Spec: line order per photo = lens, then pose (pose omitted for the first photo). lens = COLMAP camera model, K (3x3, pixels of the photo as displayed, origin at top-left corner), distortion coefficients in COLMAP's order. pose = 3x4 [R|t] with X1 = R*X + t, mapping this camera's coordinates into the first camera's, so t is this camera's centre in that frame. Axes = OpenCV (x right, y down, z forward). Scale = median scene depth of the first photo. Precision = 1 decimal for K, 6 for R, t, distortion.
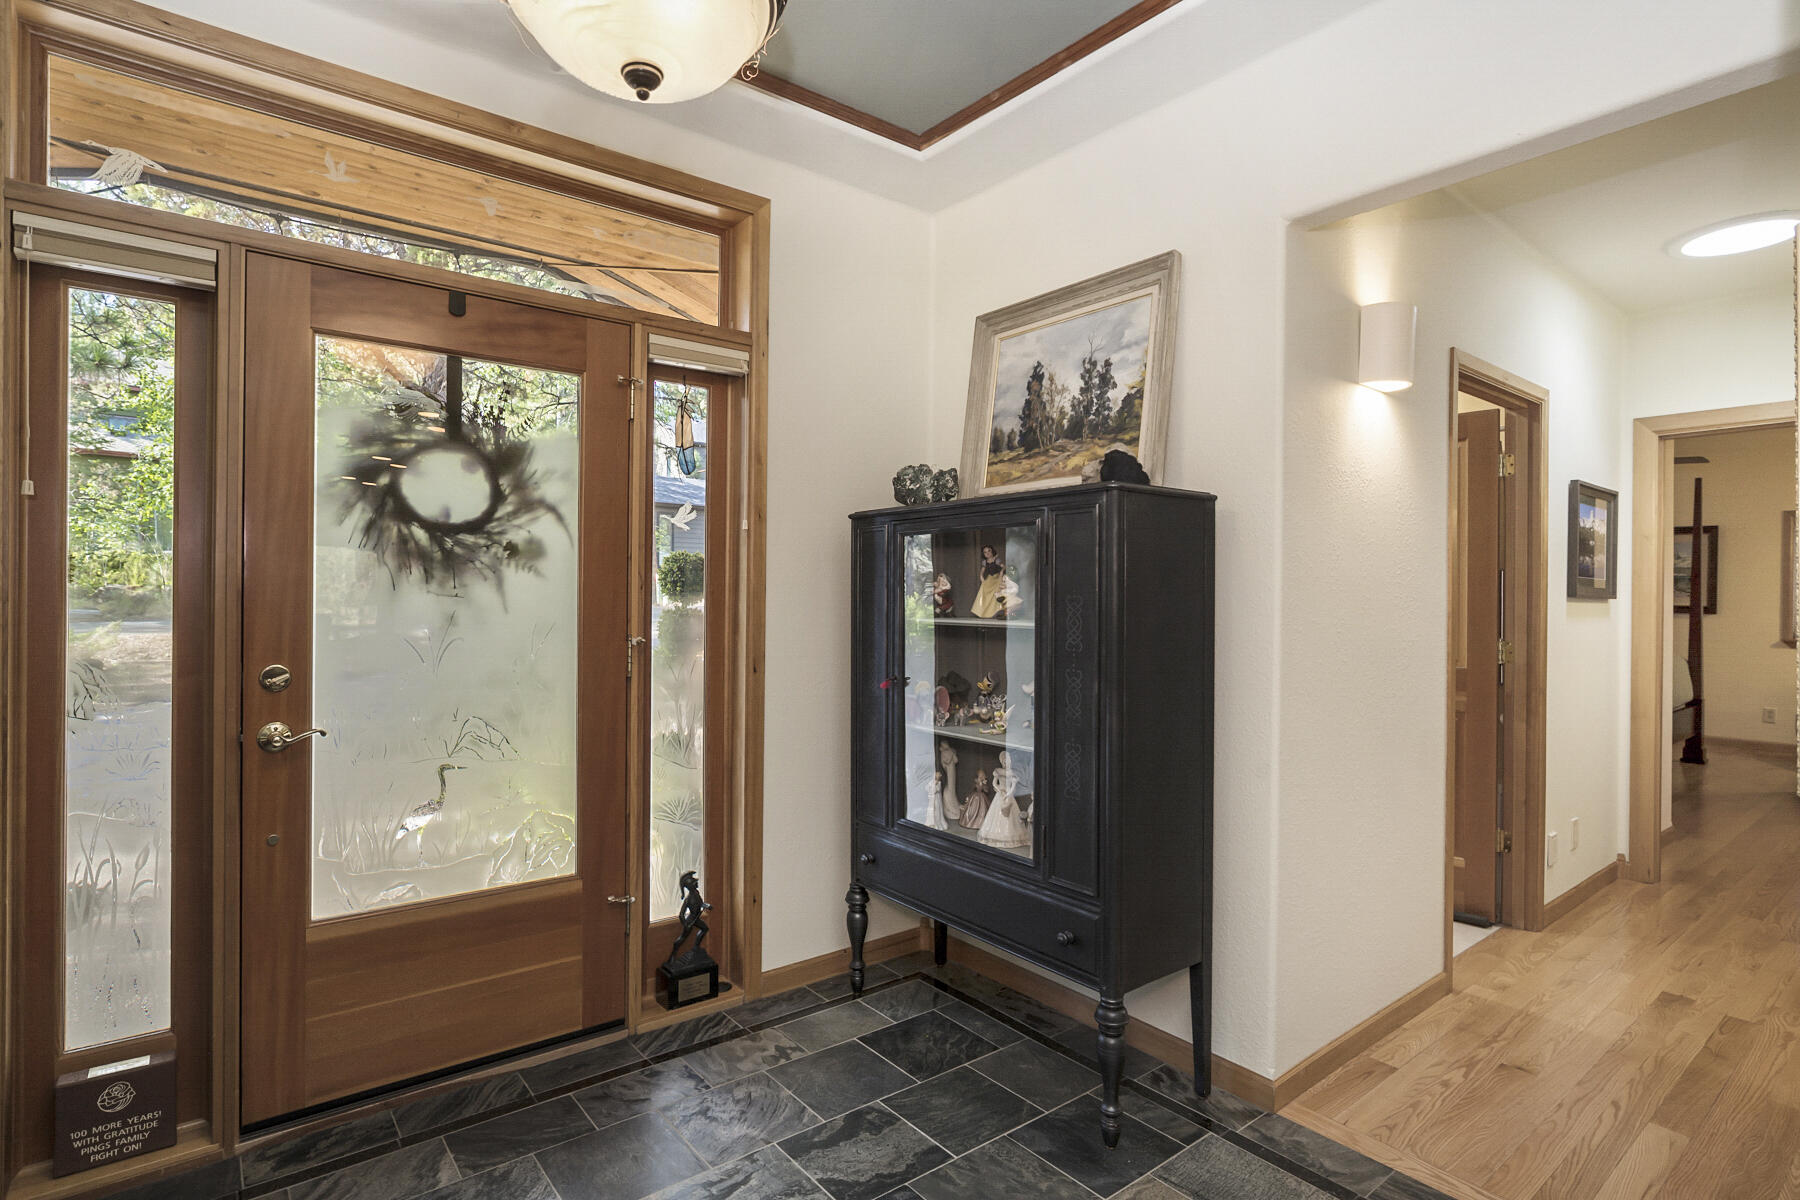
lens RADIAL K [[907.9, 0, 902.0], [0, 907.9, 601.6], [0, 0, 1]] dist [-0.023225, 0.011096]
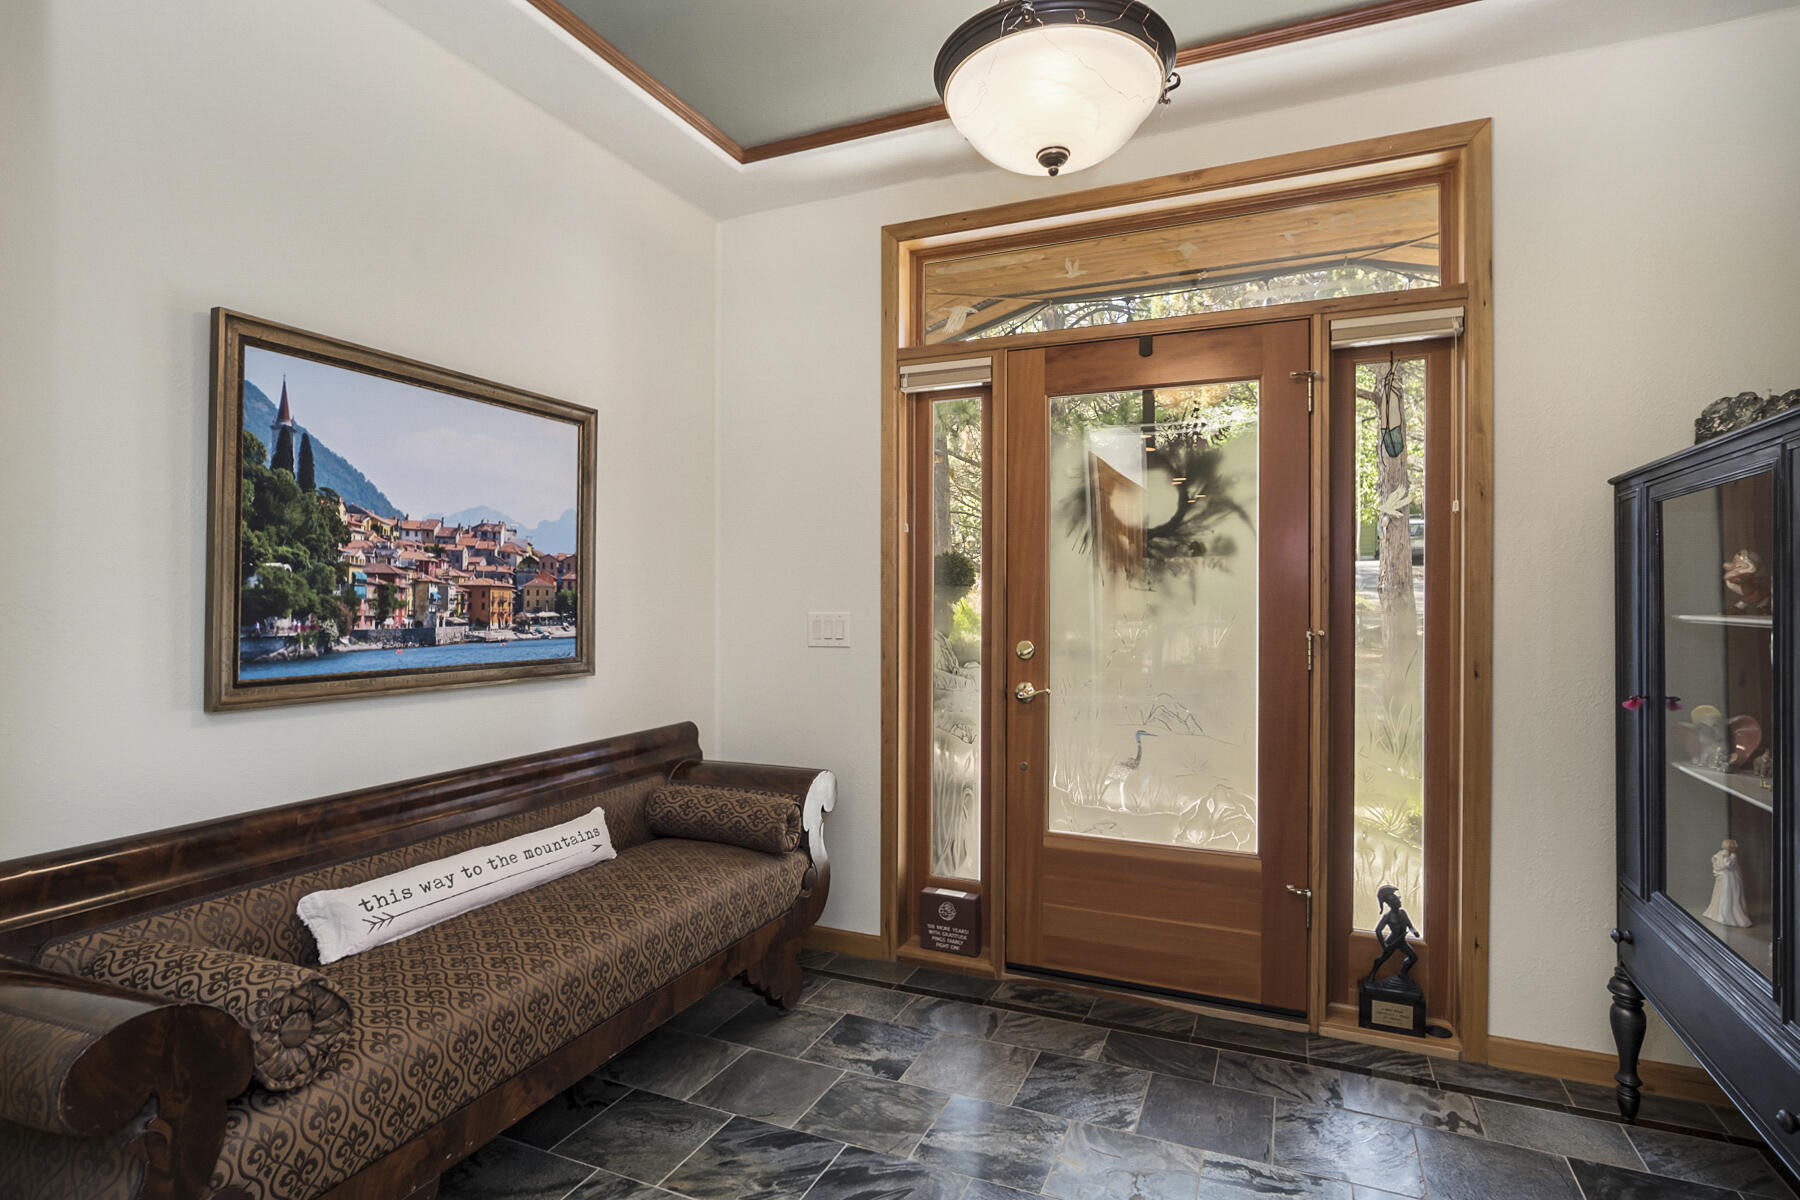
lens RADIAL K [[907.9, 0, 892.9], [0, 907.9, 592.2], [0, 0, 1]] dist [-0.023225, 0.011096]
pose [[0.467125, -0.010707, -0.884126, 0.370882], [-0.002611, 0.999906, -0.013489, 0.012335], [0.884187, 0.008609, 0.467053, 0.130253]]
